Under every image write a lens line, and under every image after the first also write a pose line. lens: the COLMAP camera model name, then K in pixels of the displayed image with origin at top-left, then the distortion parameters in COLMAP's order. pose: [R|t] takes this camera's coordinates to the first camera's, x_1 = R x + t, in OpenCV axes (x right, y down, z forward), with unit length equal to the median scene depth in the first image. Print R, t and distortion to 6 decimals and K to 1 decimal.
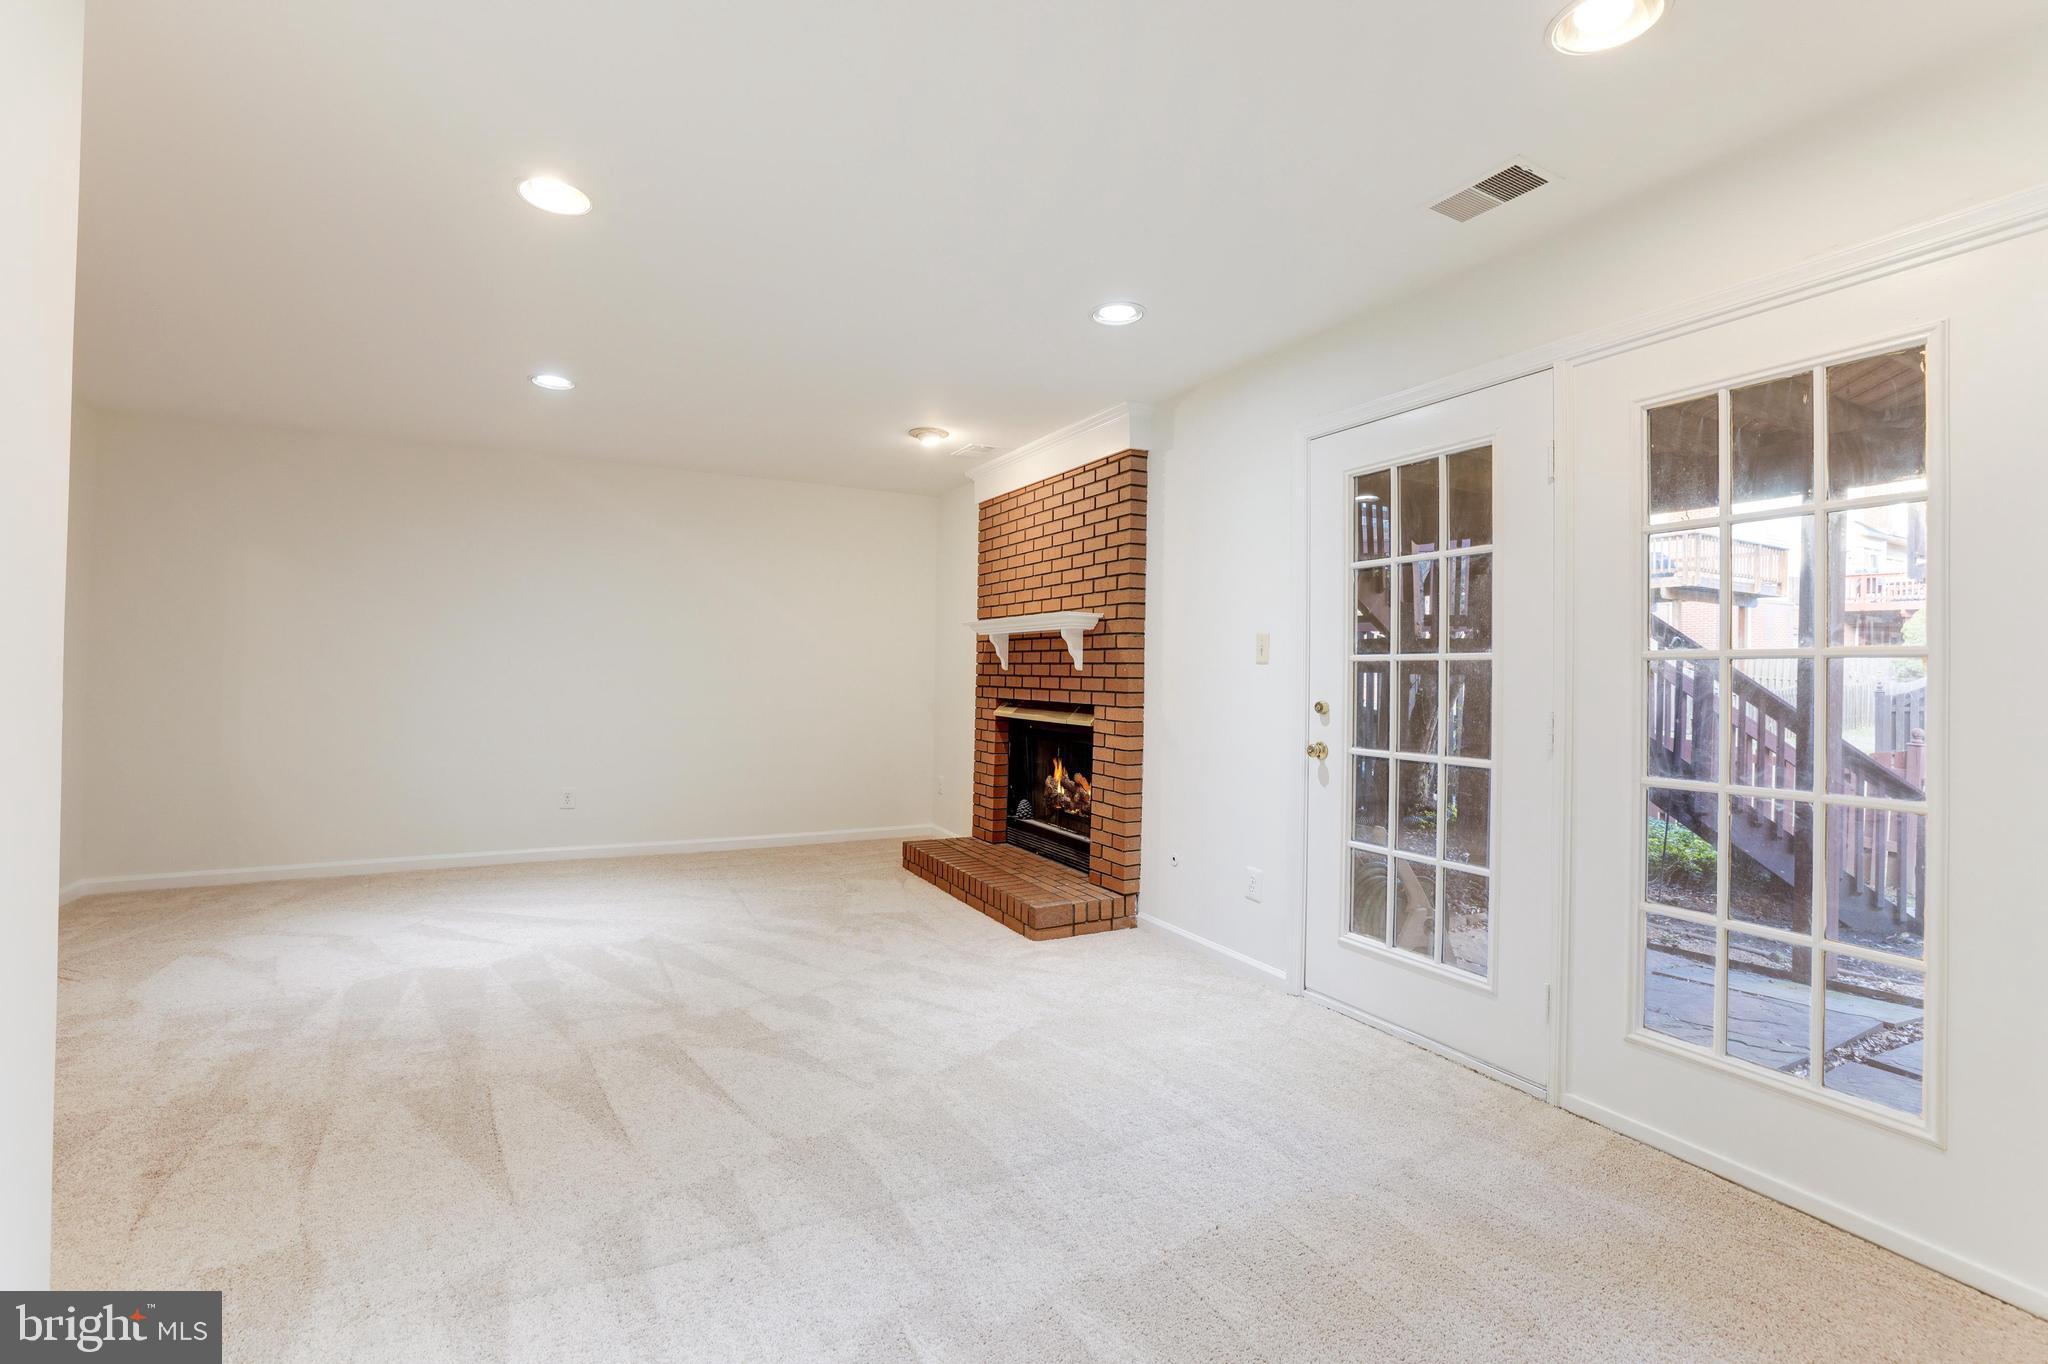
lens RADIAL K [[889.3, 0, 1008.8], [0, 889.3, 667.9], [0, 0, 1]] dist [-0.049803, 0.020774]
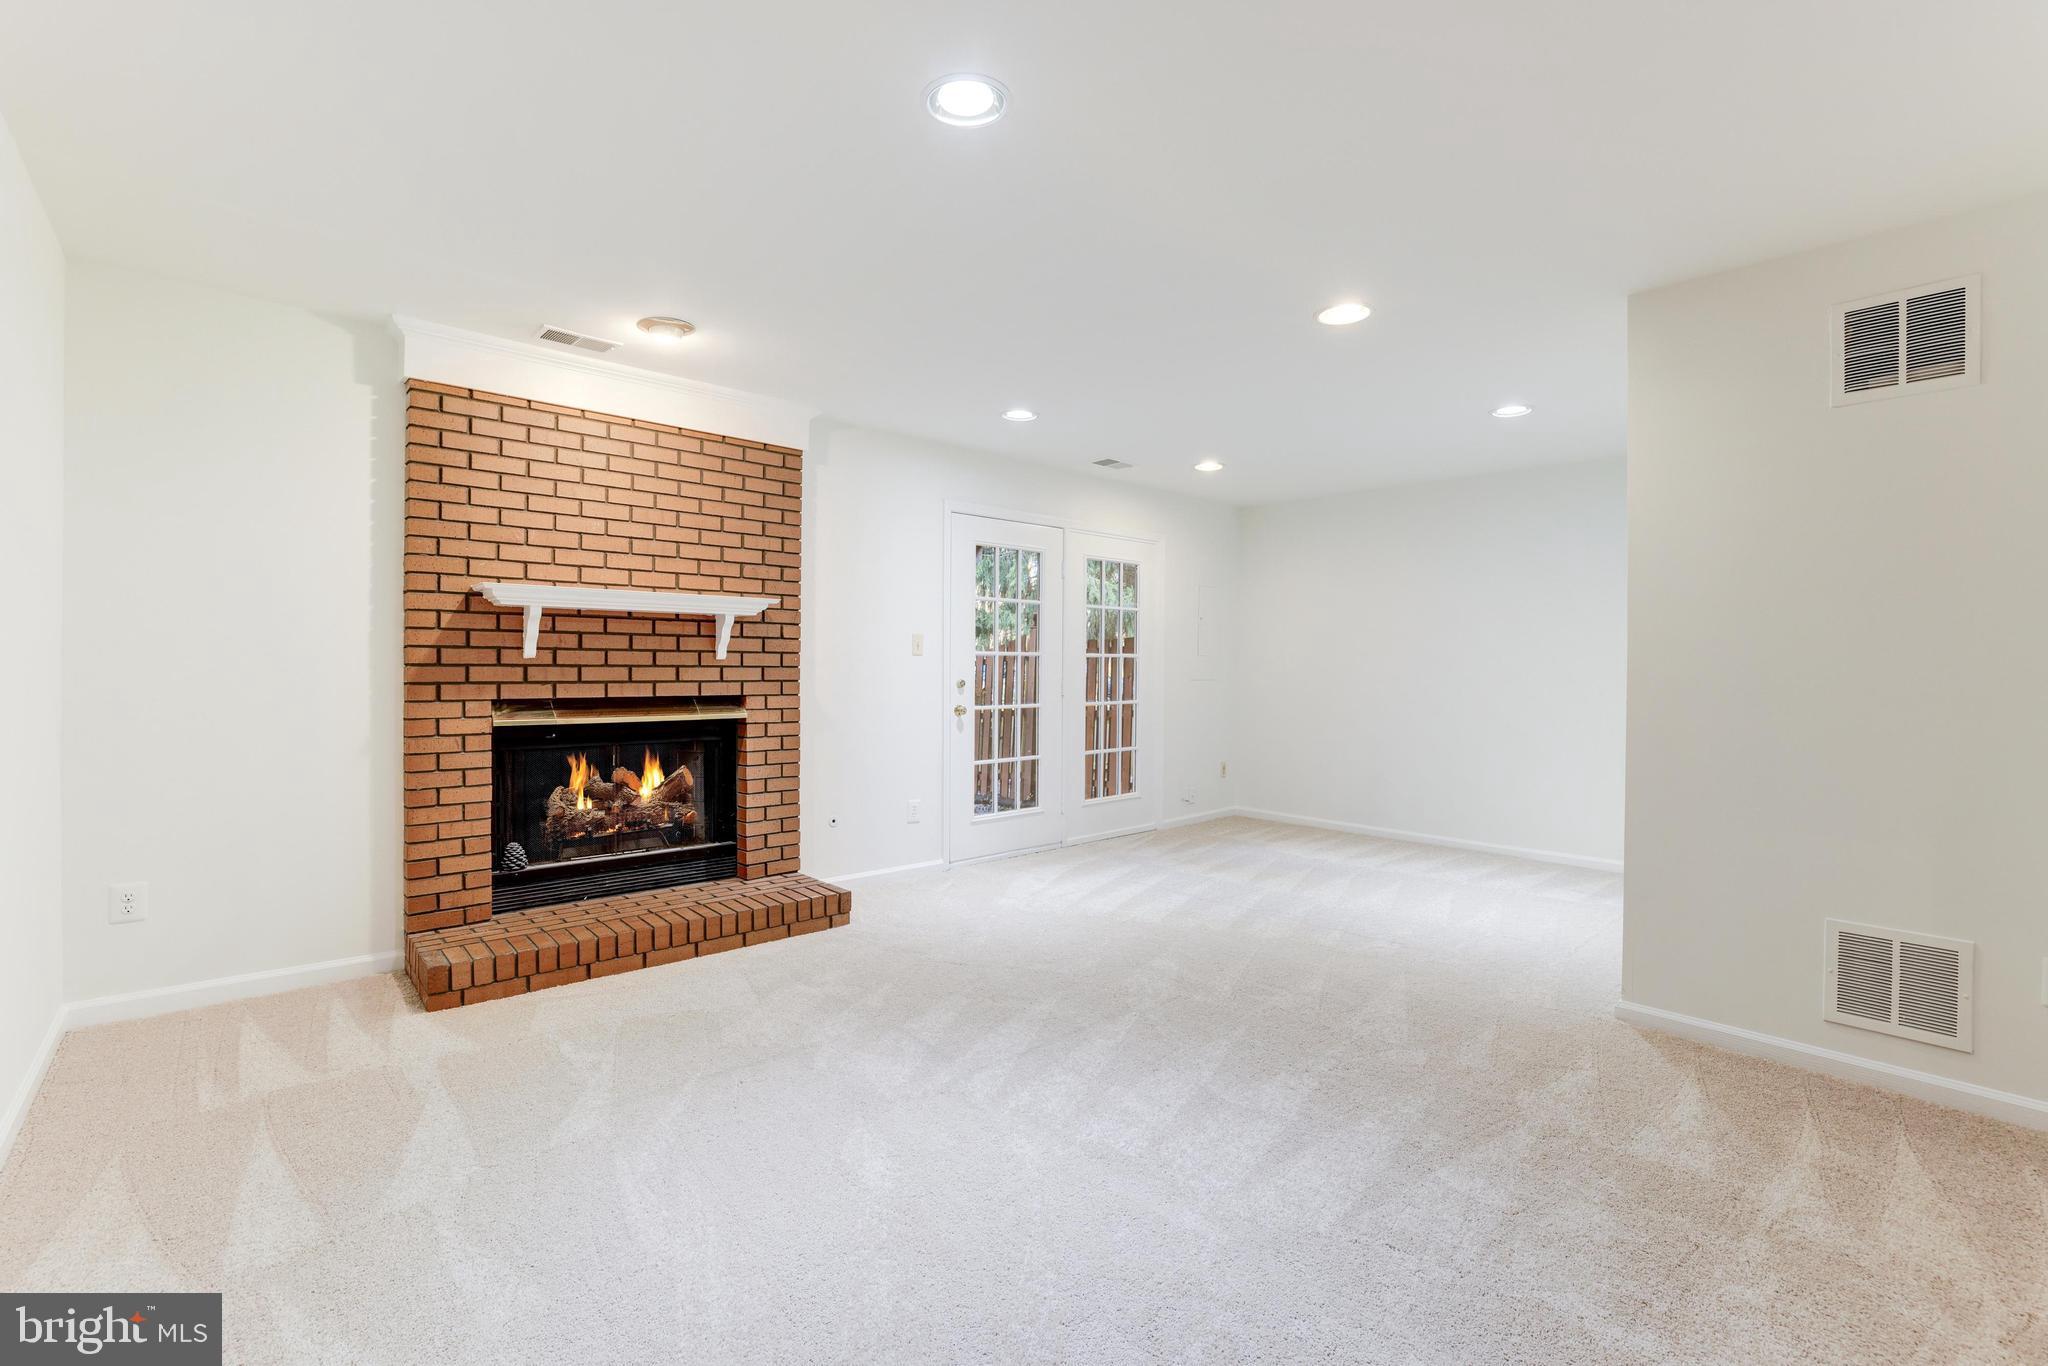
lens RADIAL K [[889.3, 0, 1008.8], [0, 889.3, 668.9], [0, 0, 1]] dist [-0.049803, 0.020774]
pose [[-0.246016, -0.024265, 0.968962, -0.906255], [-0.020223, 0.999597, 0.019898, -0.011747], [-0.969055, -0.014700, -0.246407, 0.967738]]
